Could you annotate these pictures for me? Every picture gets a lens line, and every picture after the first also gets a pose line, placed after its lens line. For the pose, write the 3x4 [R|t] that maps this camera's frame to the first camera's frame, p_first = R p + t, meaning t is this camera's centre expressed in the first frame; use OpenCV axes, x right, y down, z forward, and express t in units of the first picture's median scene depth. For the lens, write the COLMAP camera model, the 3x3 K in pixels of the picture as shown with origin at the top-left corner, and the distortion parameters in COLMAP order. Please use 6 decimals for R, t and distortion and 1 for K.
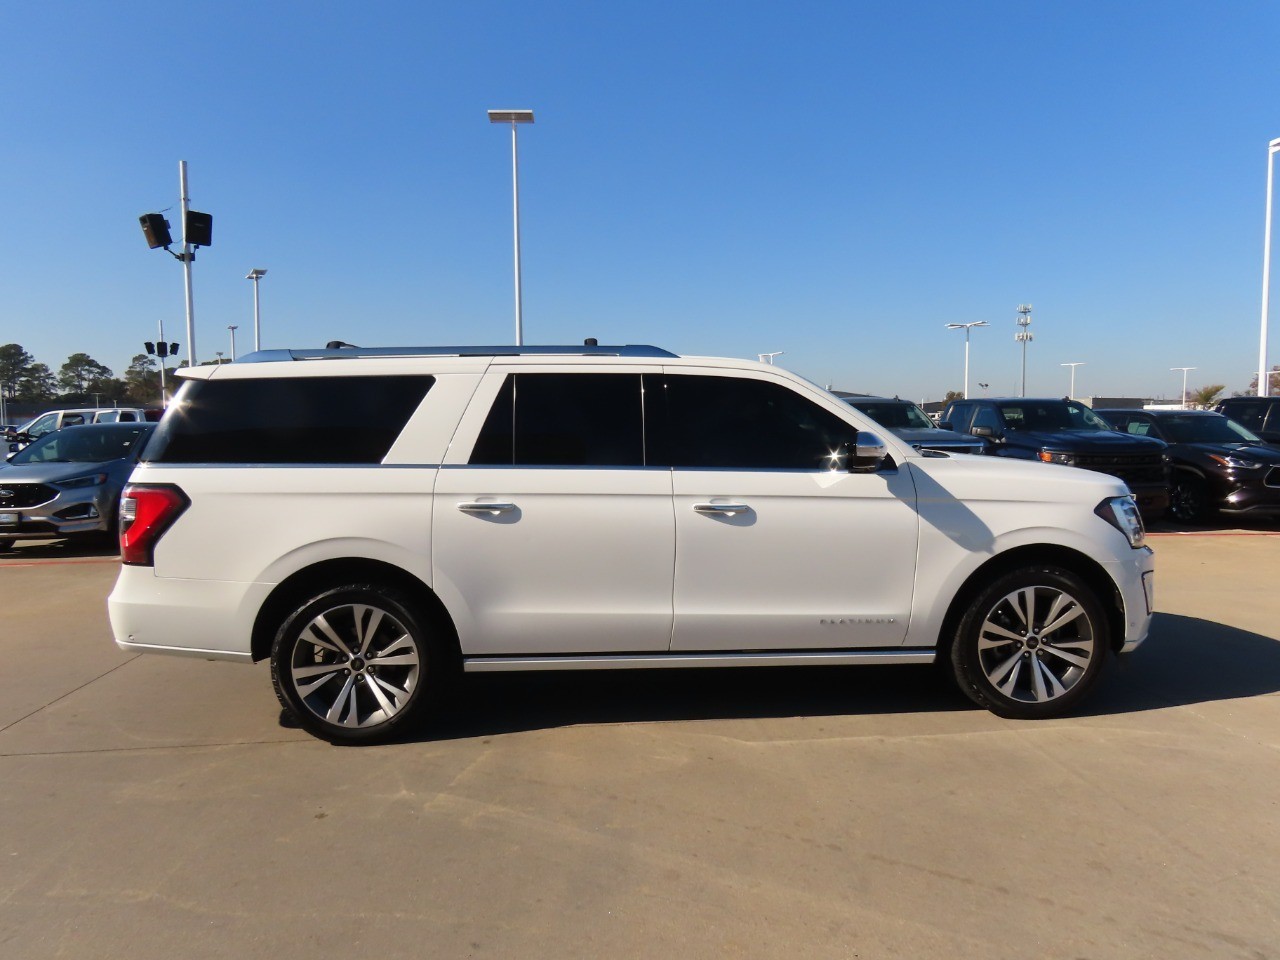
lens RADIAL K [[813.7, 0, 645.8], [0, 813.7, 505.6], [0, 0, 1]] dist [-0.000328, -0.003007]
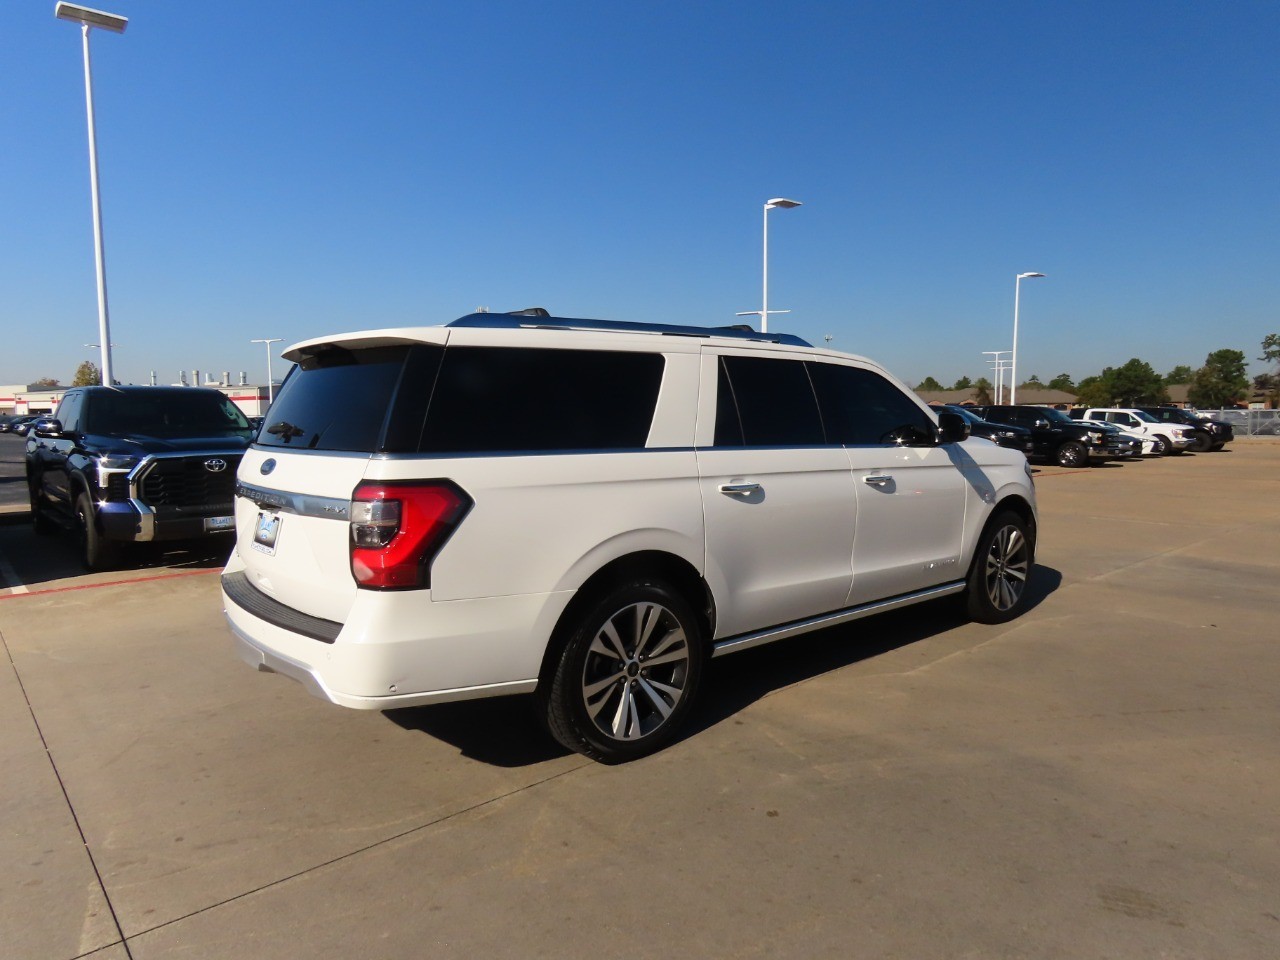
lens RADIAL K [[813.7, 0, 666.8], [0, 813.7, 507.2], [0, 0, 1]] dist [-0.000328, -0.003007]
pose [[0.800308, -0.067546, 0.595772, -0.823512], [0.063151, 0.997603, 0.028272, -0.008284], [-0.596254, 0.014997, 0.802656, 0.238745]]
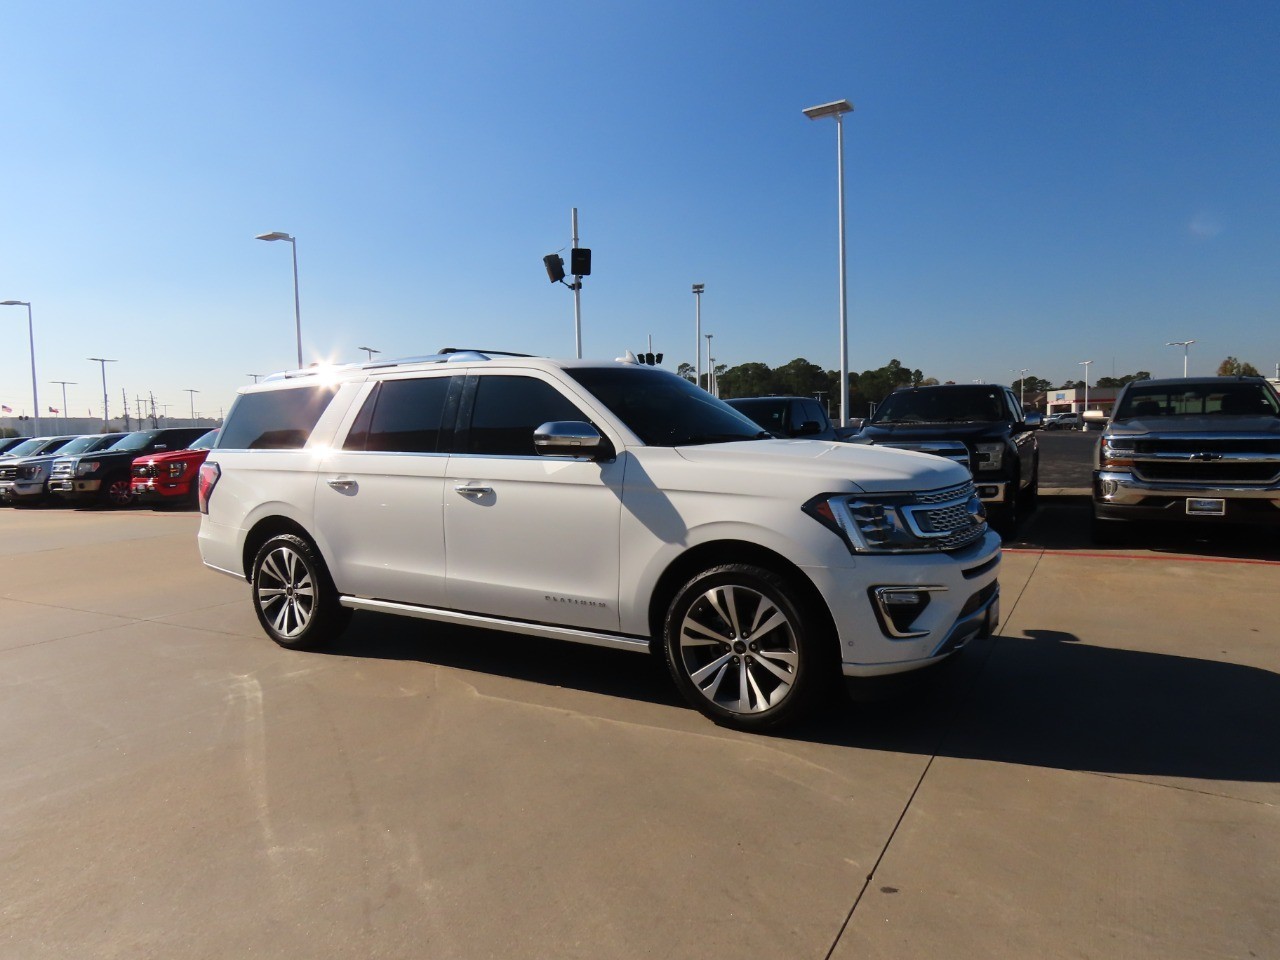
lens RADIAL K [[880.6, 0, 642.5], [0, 880.6, 477.4], [0, 0, 1]] dist [-0.022619, 0.000927]
pose [[0.797704, 0.020963, -0.602685, 1.019049], [-0.043931, 0.998760, -0.023407, 0.004361], [0.601447, 0.045149, 0.797636, 0.133747]]
